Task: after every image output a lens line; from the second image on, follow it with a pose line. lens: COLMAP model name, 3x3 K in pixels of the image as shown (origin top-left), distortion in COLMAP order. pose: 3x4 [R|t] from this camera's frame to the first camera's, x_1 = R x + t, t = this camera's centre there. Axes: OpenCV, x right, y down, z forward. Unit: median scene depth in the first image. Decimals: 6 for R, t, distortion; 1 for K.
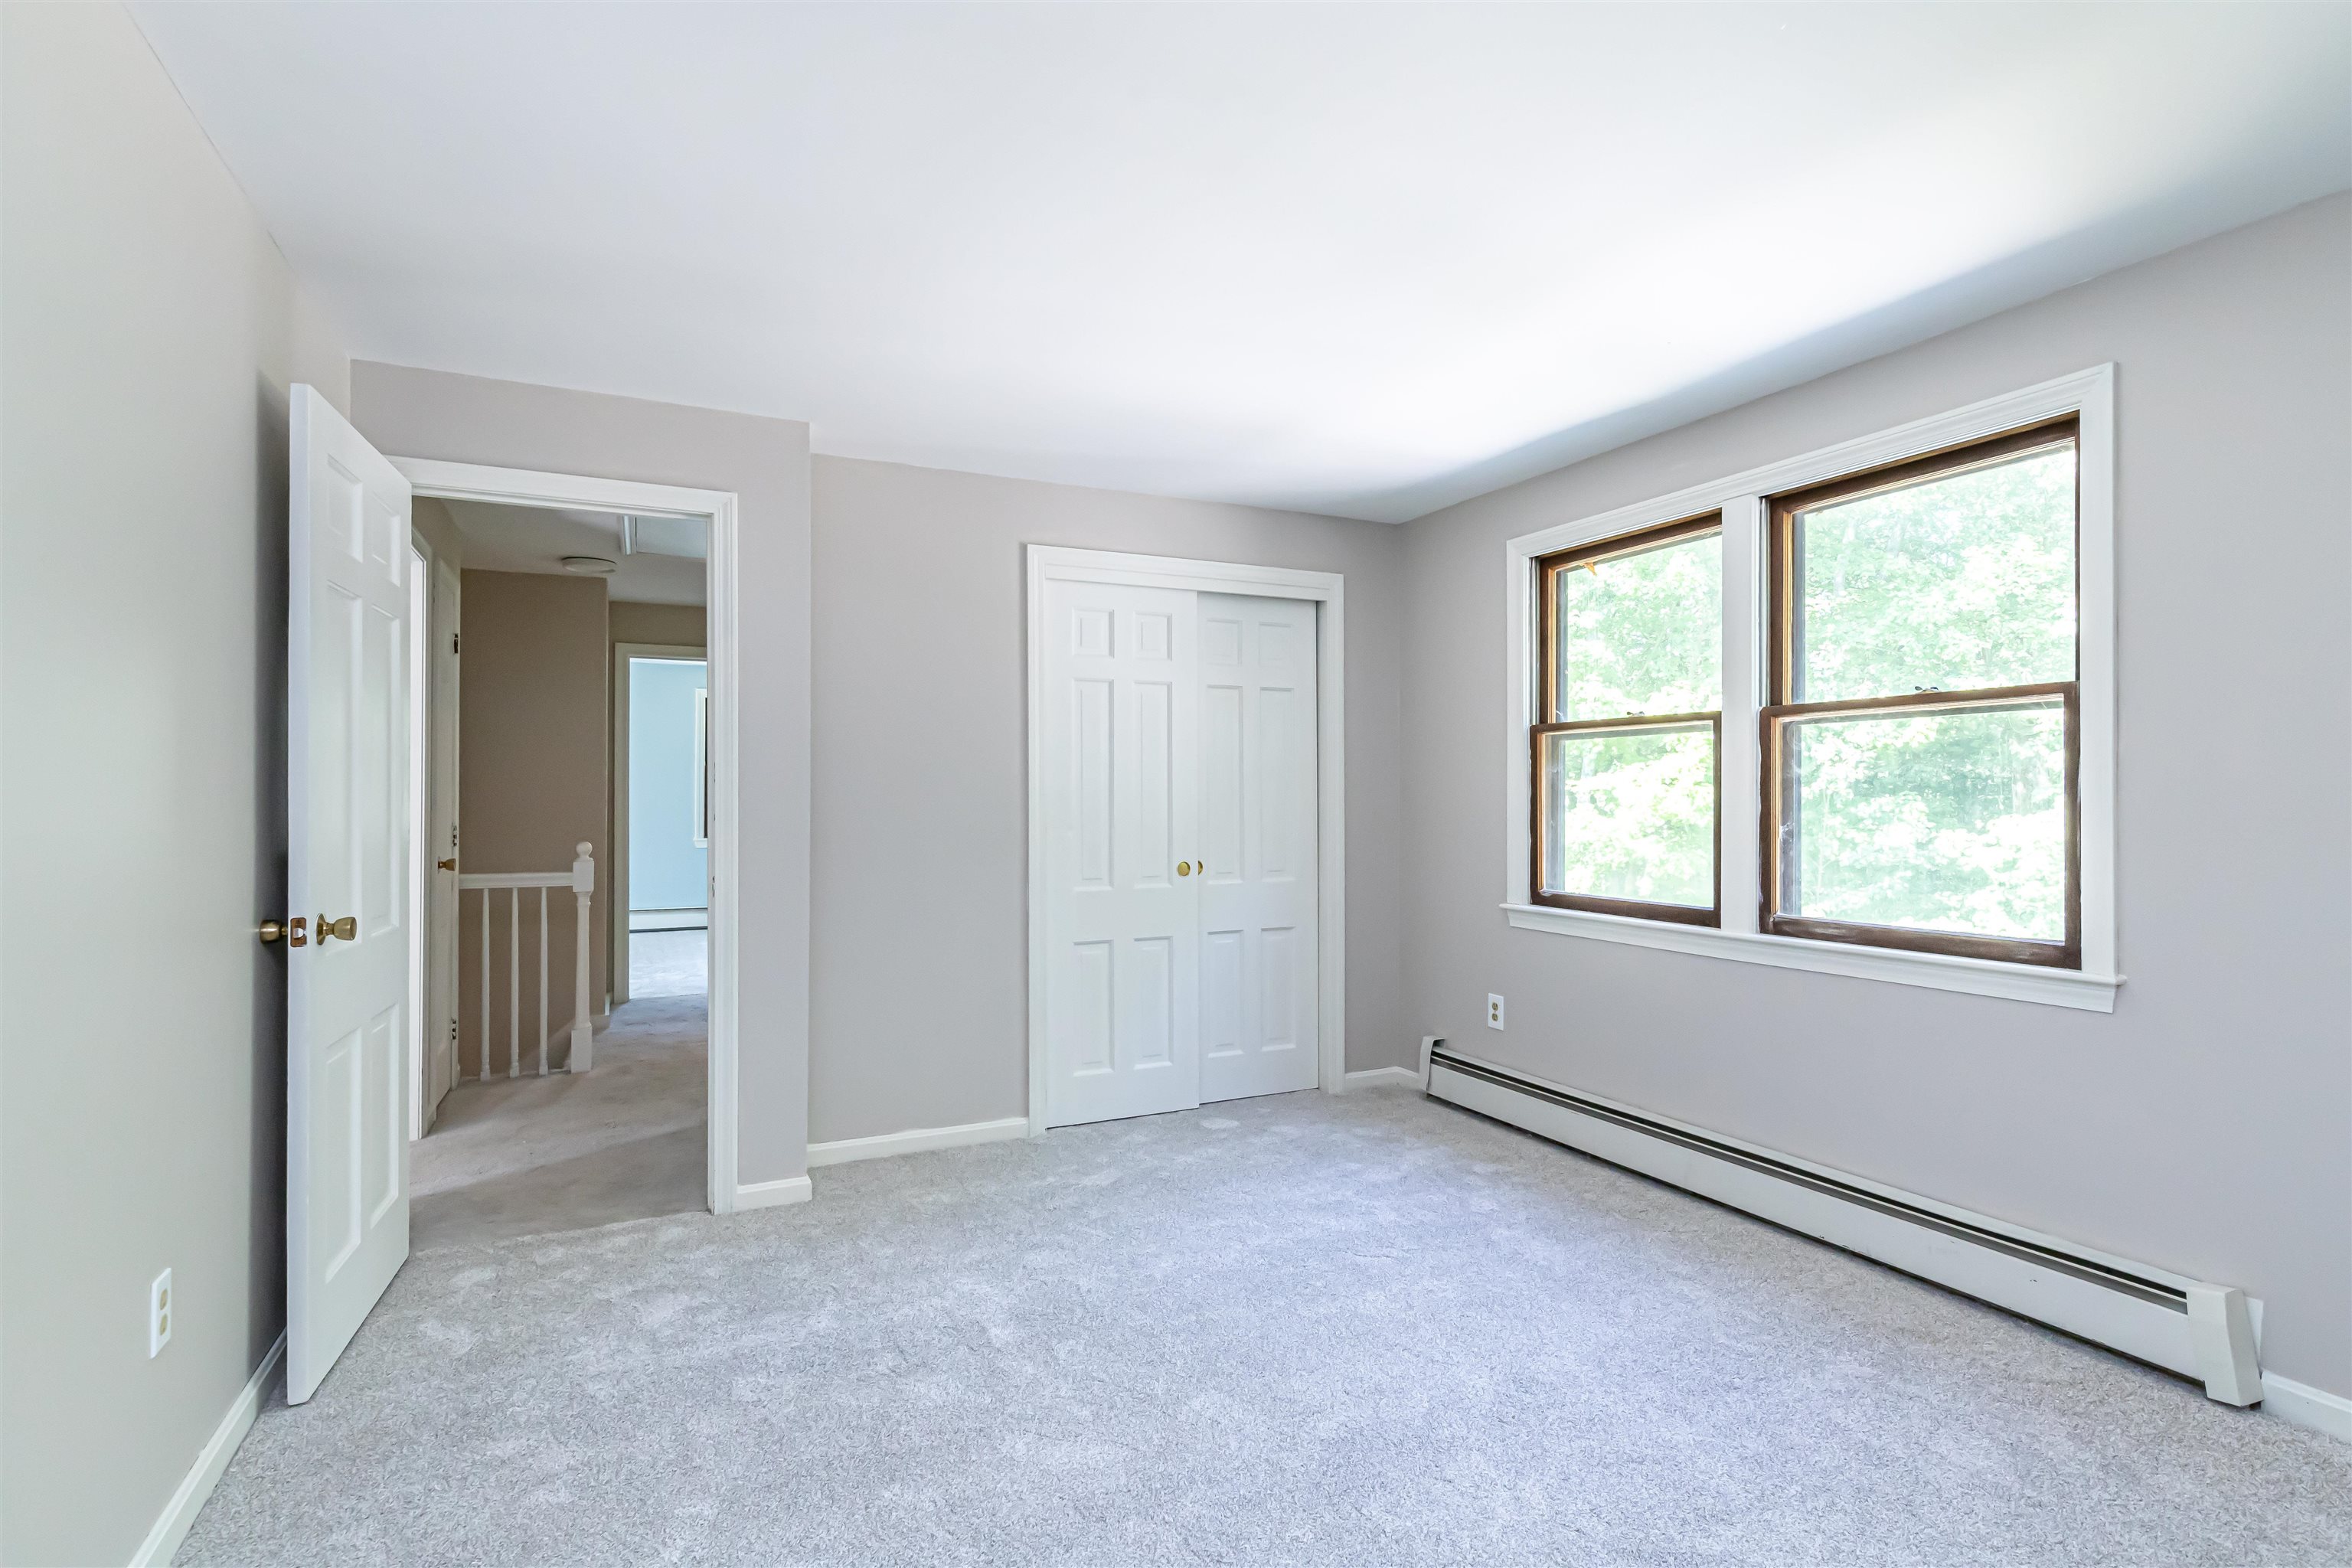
lens RADIAL K [[1139.1, 0, 1176.0], [0, 1139.1, 784.0], [0, 0, 1]] dist [-0.001729, -0.000519]
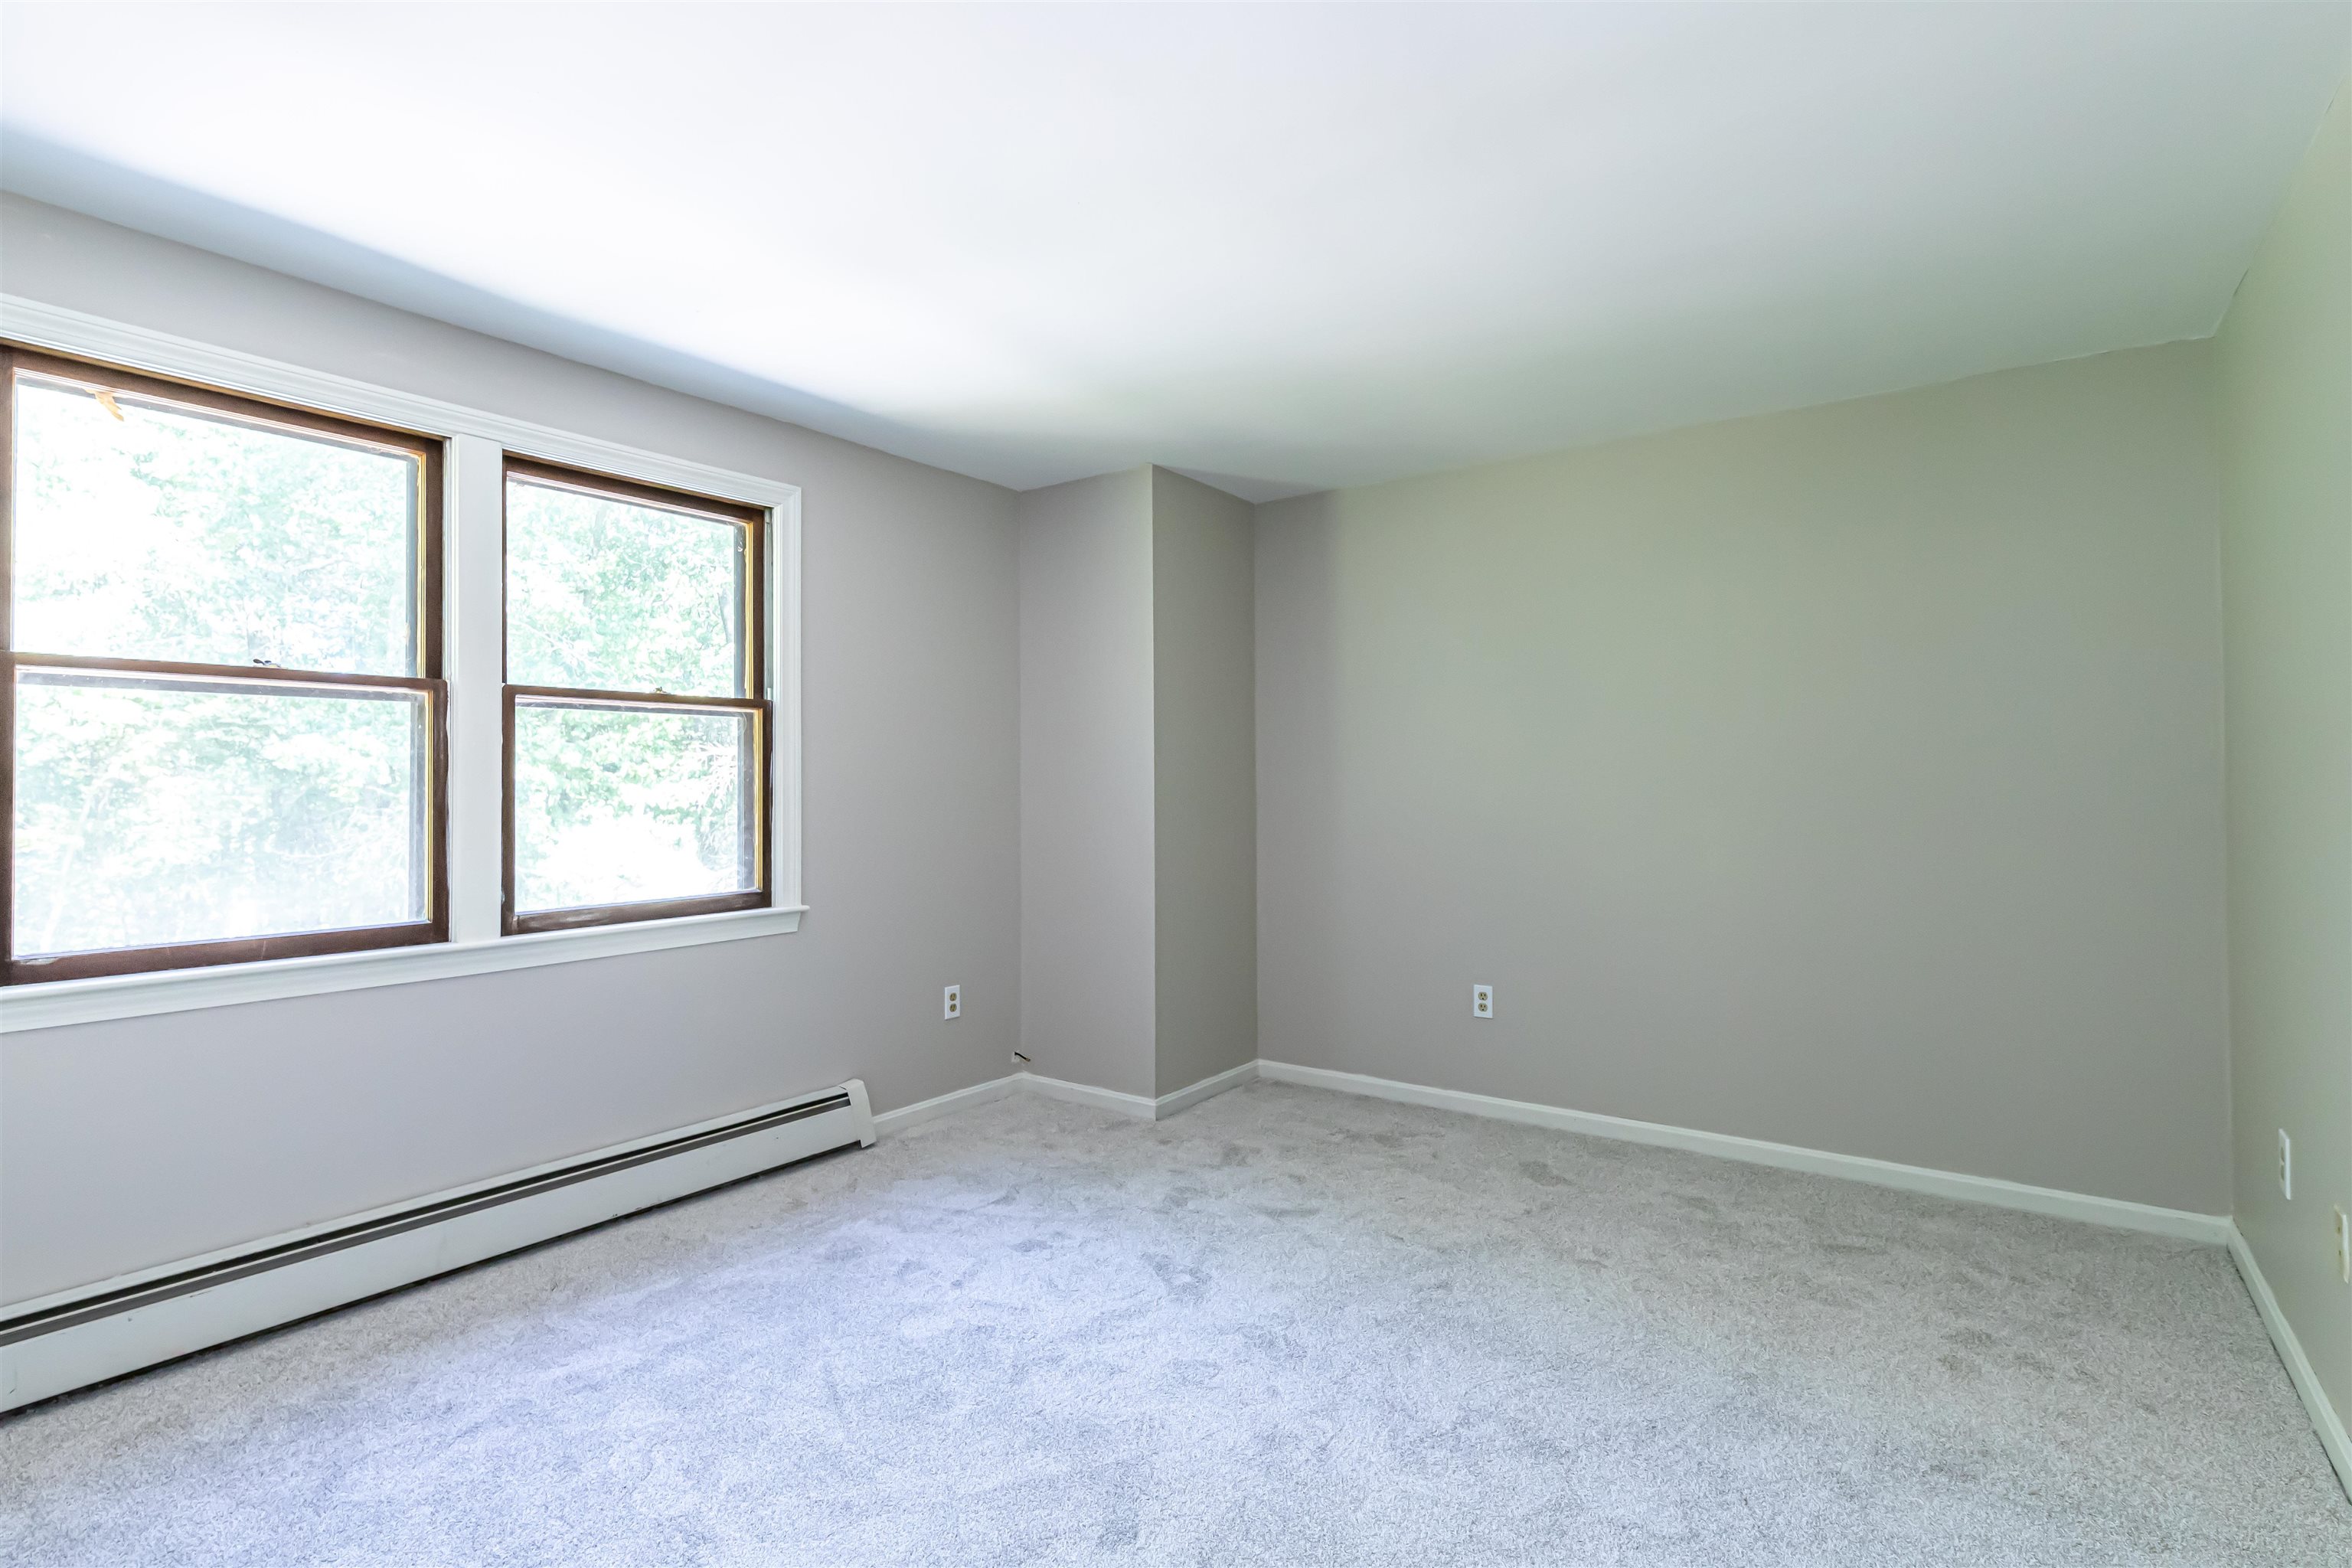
lens RADIAL K [[1145.2, 0, 1176.0], [0, 1145.2, 784.0], [0, 0, 1]] dist [0.001123, 0.000225]
pose [[-0.475110, 0.003865, 0.879918, -0.574669], [-0.003263, 0.999976, -0.006155, 0.015705], [-0.879921, -0.005795, -0.475085, 1.037505]]
